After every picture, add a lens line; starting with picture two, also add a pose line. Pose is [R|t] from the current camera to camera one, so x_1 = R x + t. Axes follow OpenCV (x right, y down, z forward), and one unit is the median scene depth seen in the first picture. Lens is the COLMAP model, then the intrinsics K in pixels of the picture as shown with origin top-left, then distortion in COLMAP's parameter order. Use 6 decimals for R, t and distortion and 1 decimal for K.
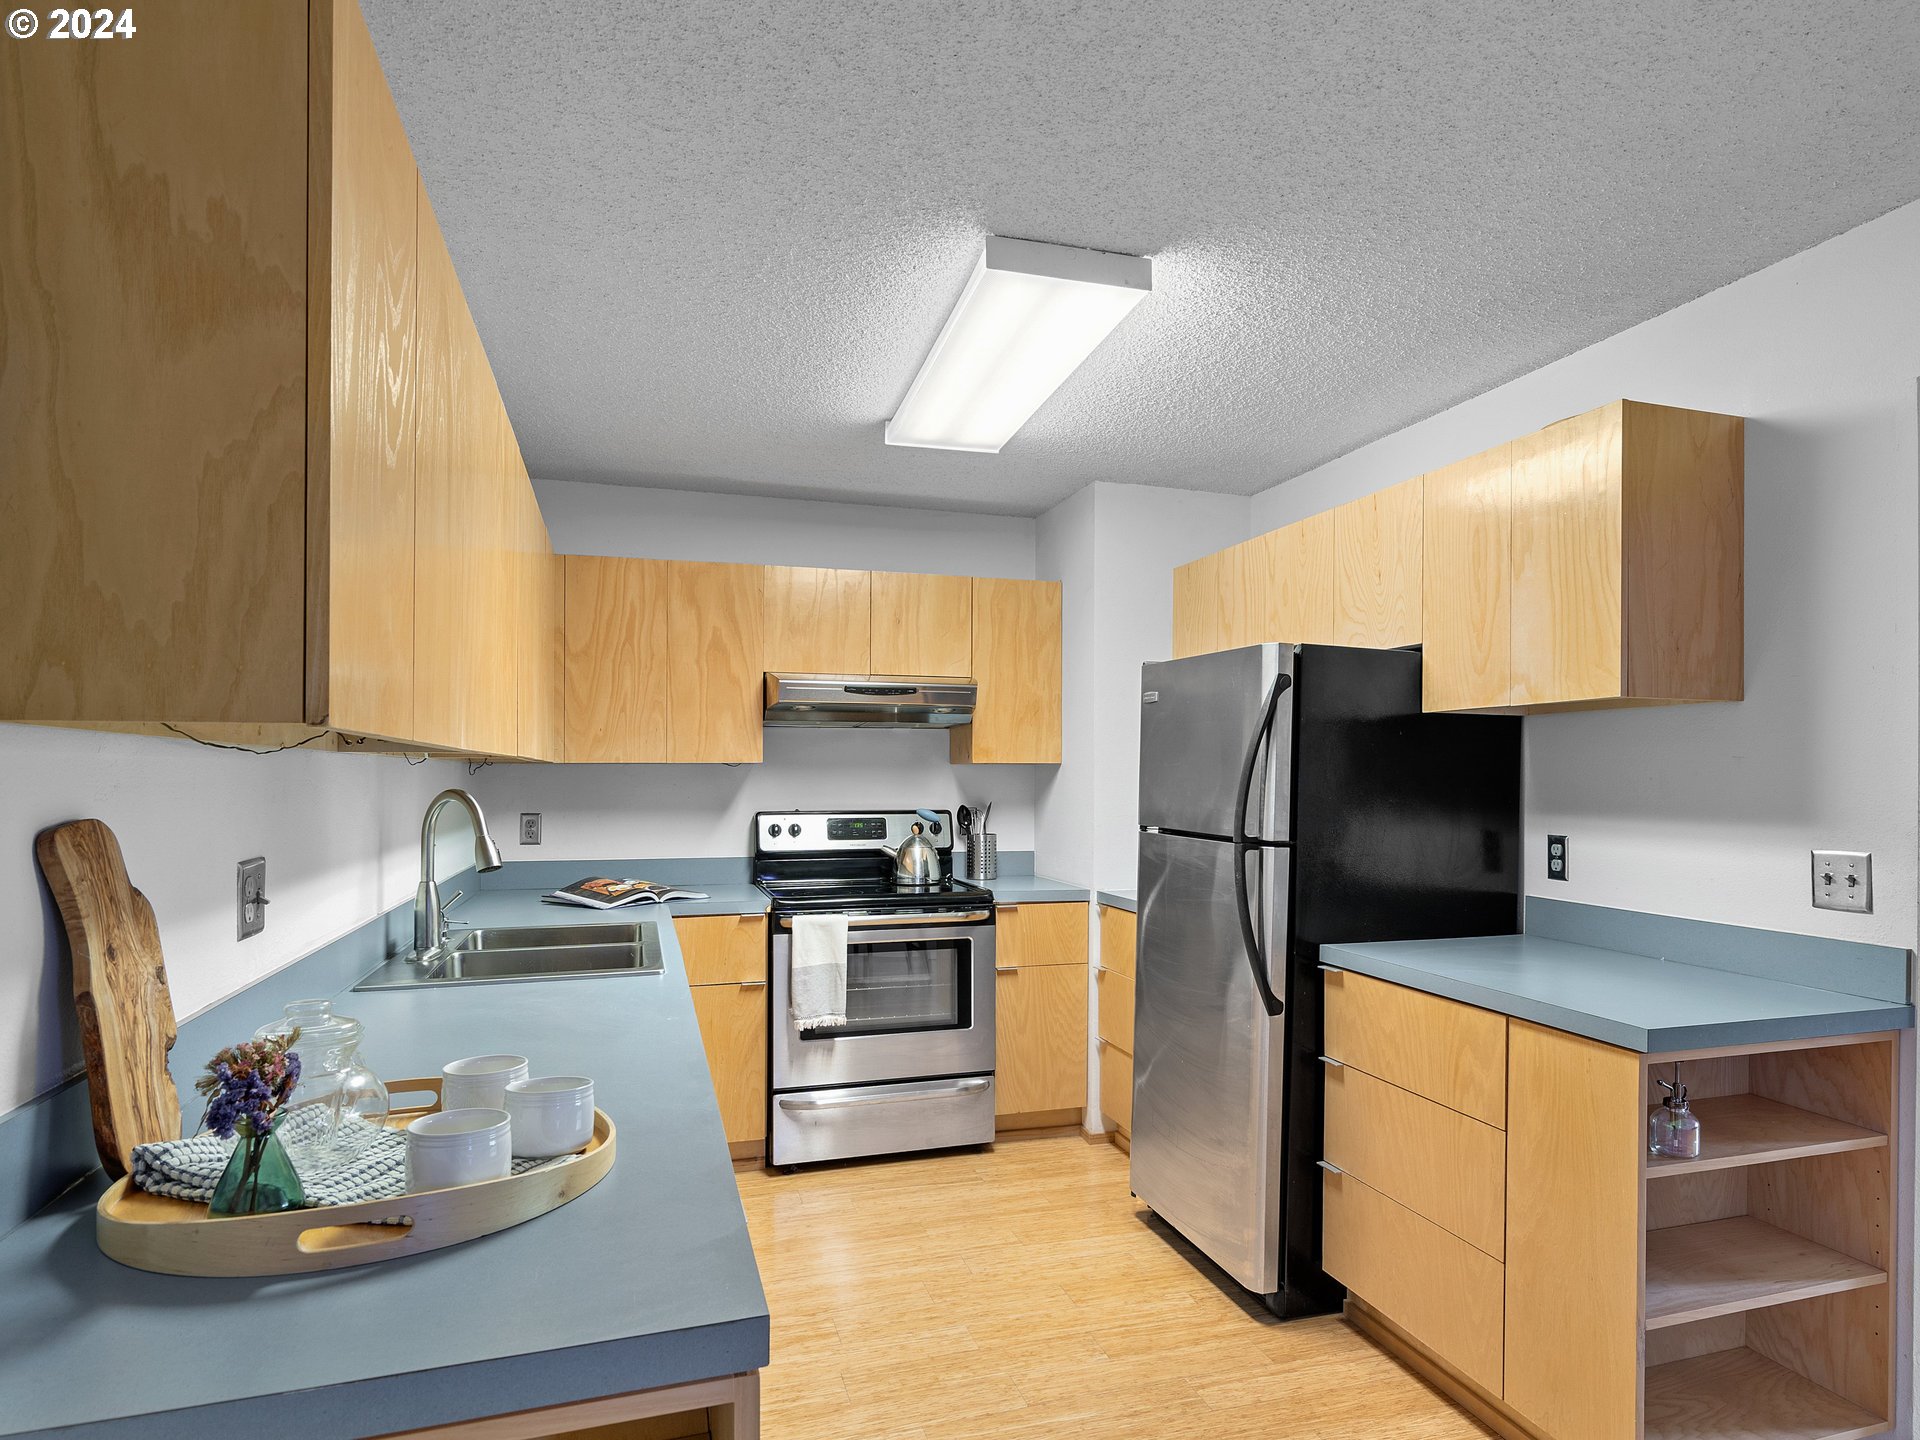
lens RADIAL K [[1142.3, 0, 1106.0], [0, 1142.3, 768.8], [0, 0, 1]] dist [-0.004662, 0.000116]
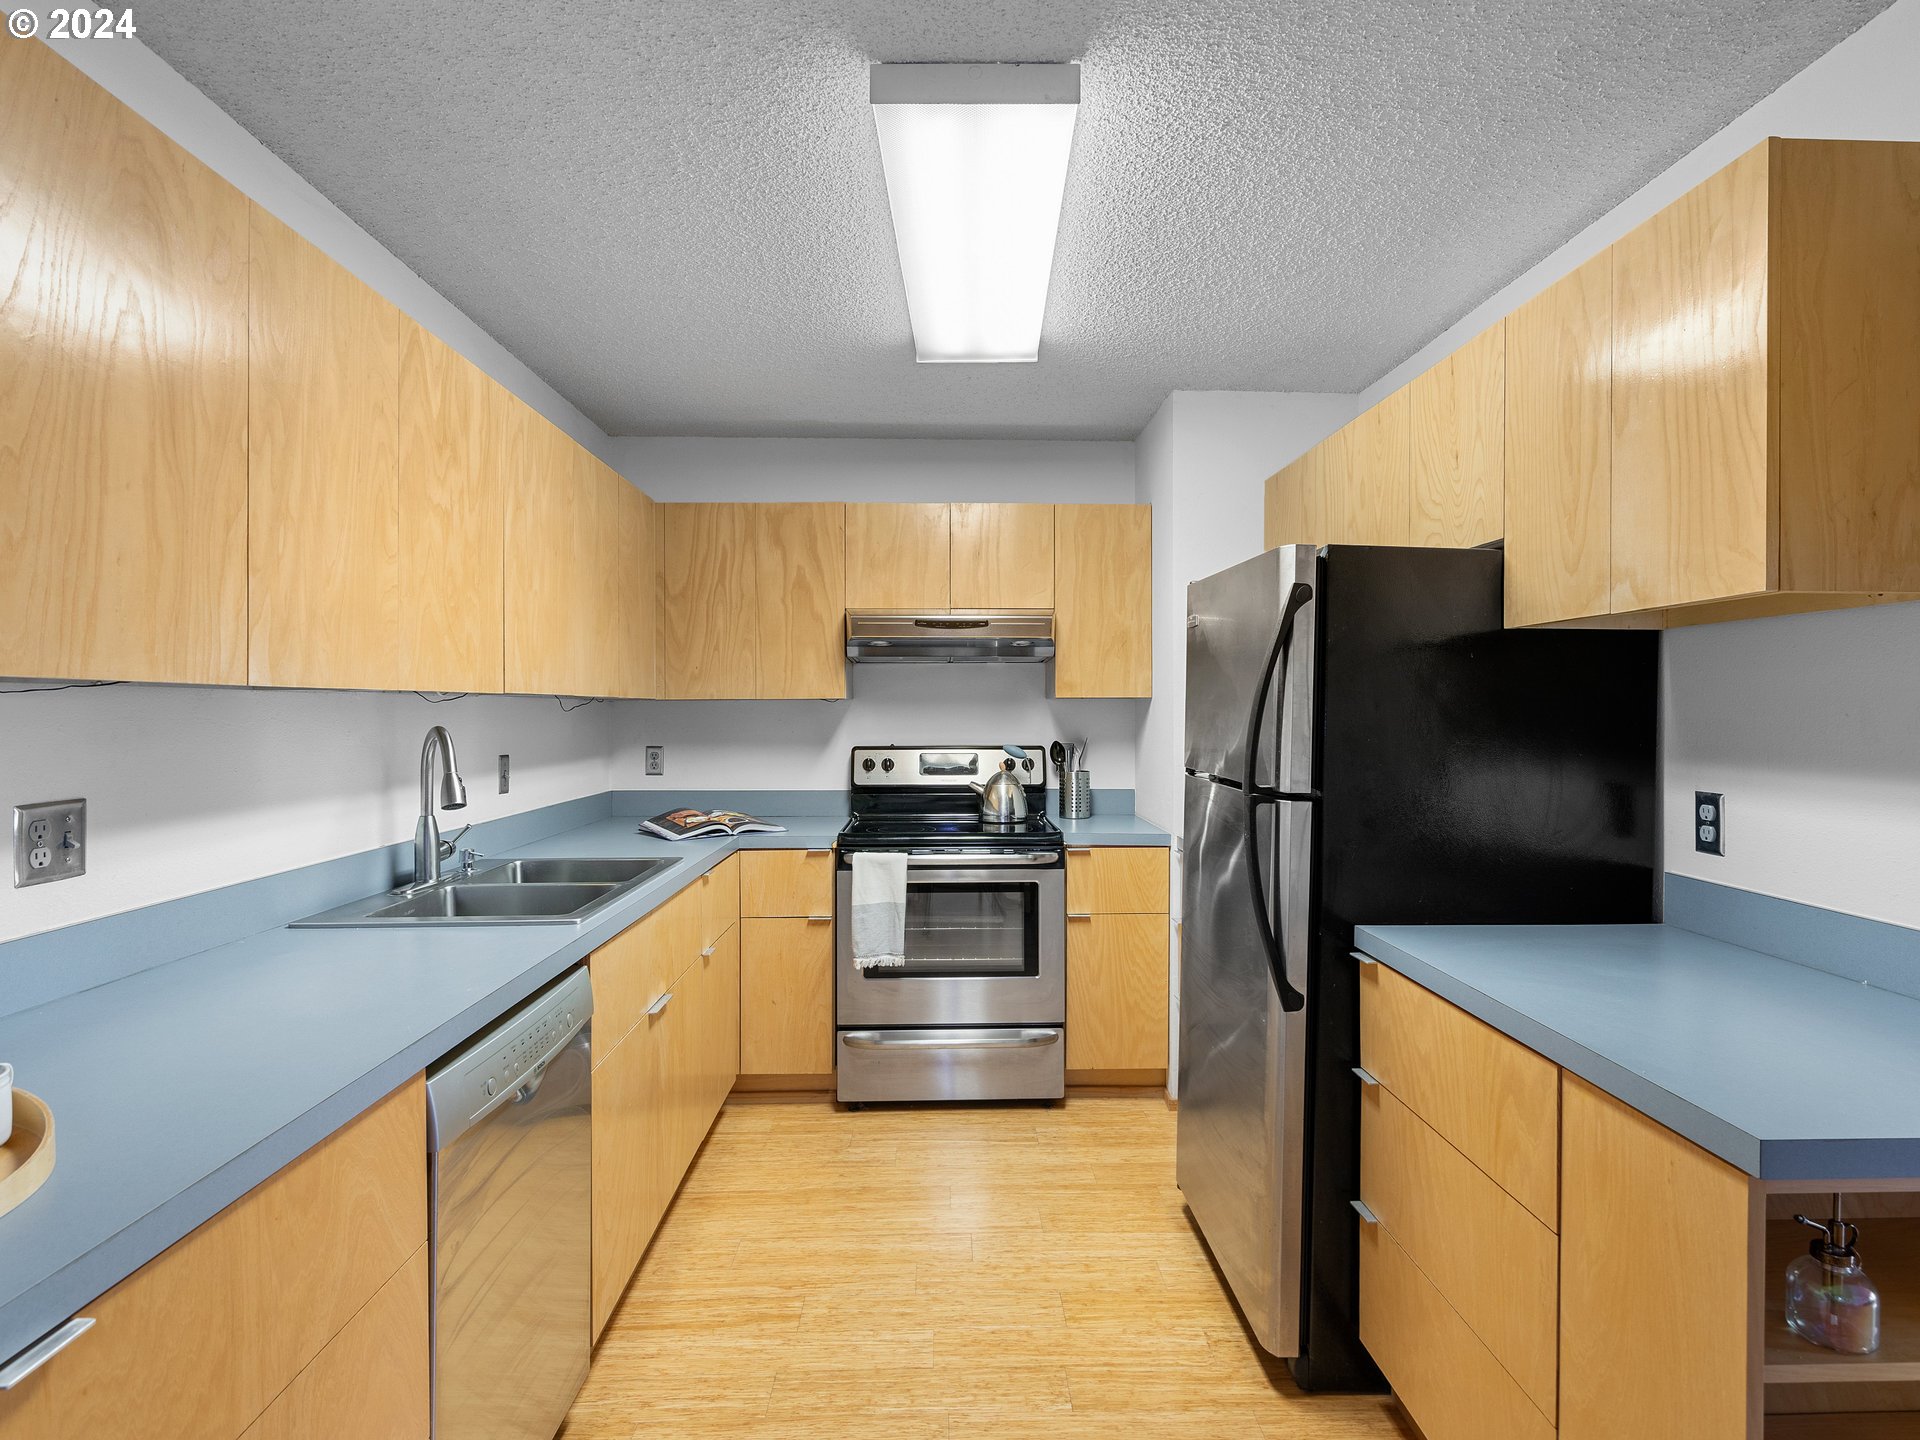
lens RADIAL K [[1036.1, 0, 1020.1], [0, 1036.1, 706.4], [0, 0, 1]] dist [-0.000732, 0.000363]
pose [[0.954852, -0.002786, -0.297070, 0.154997], [0.003685, 0.999990, 0.002469, 0.000076], [0.297060, -0.003452, 0.954853, 0.214868]]
